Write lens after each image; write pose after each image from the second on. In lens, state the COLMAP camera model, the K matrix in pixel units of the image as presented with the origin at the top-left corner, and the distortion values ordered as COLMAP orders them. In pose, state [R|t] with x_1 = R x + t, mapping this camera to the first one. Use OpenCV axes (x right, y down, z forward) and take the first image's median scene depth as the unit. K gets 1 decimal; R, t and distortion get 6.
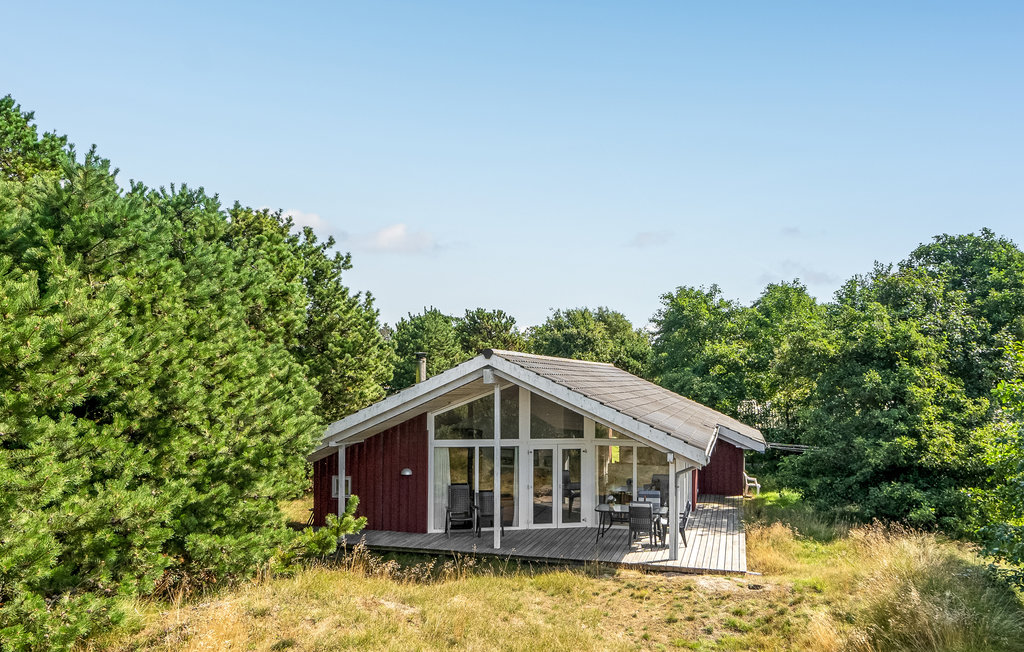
lens RADIAL K [[739.0, 0, 523.4], [0, 739.0, 353.4], [0, 0, 1]] dist [0.007122, 0.002267]
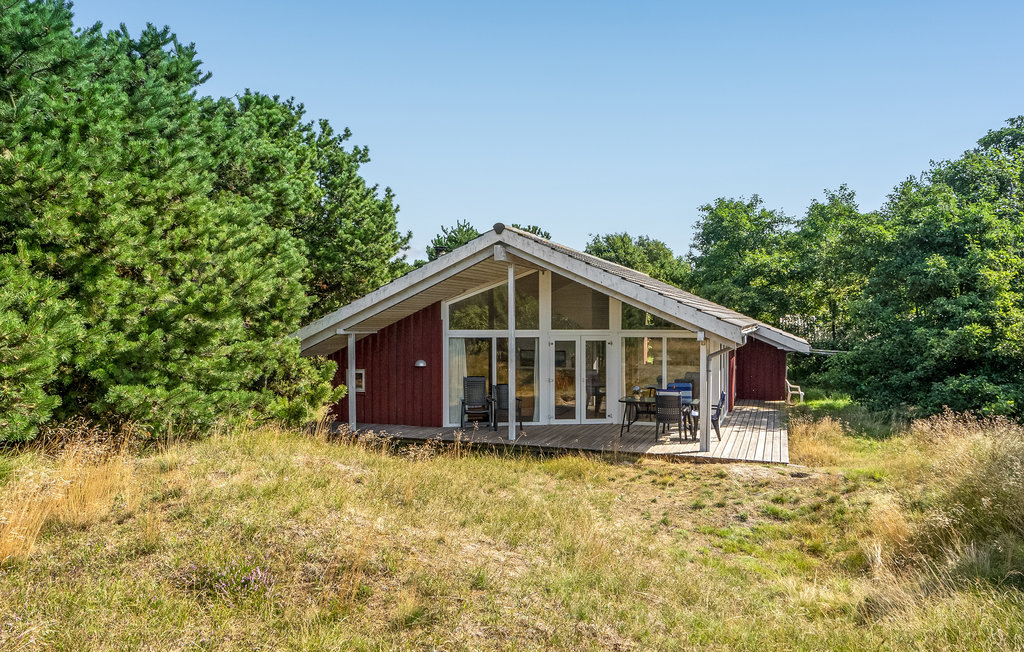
lens RADIAL K [[691.9, 0, 512.0], [0, 691.9, 326.0], [0, 0, 1]] dist [0.031400, -0.003346]
pose [[0.996265, -0.006454, -0.086110, 0.036059], [0.010316, 0.998957, 0.044471, 0.072691], [0.085733, -0.045193, 0.995293, 0.122138]]
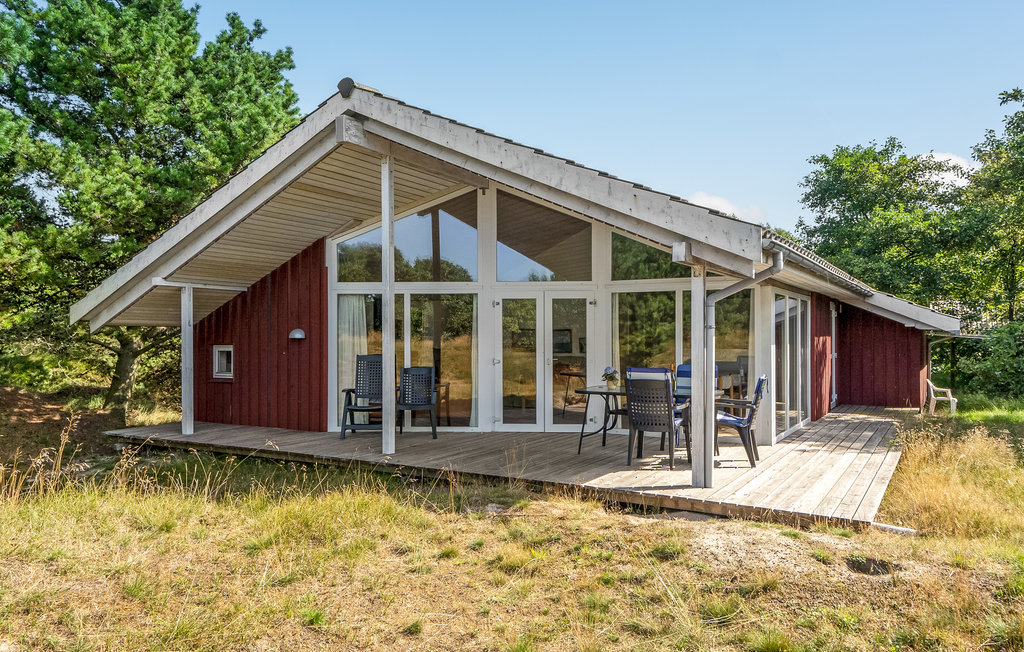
lens RADIAL K [[705.5, 0, 512.0], [0, 705.5, 326.0], [0, 0, 1]] dist [0.054517, 0.001033]
pose [[0.964930, -0.011358, -0.262261, 0.172928], [0.018373, 0.999536, 0.024309, 0.140326], [0.261863, -0.028275, 0.964691, 0.461988]]
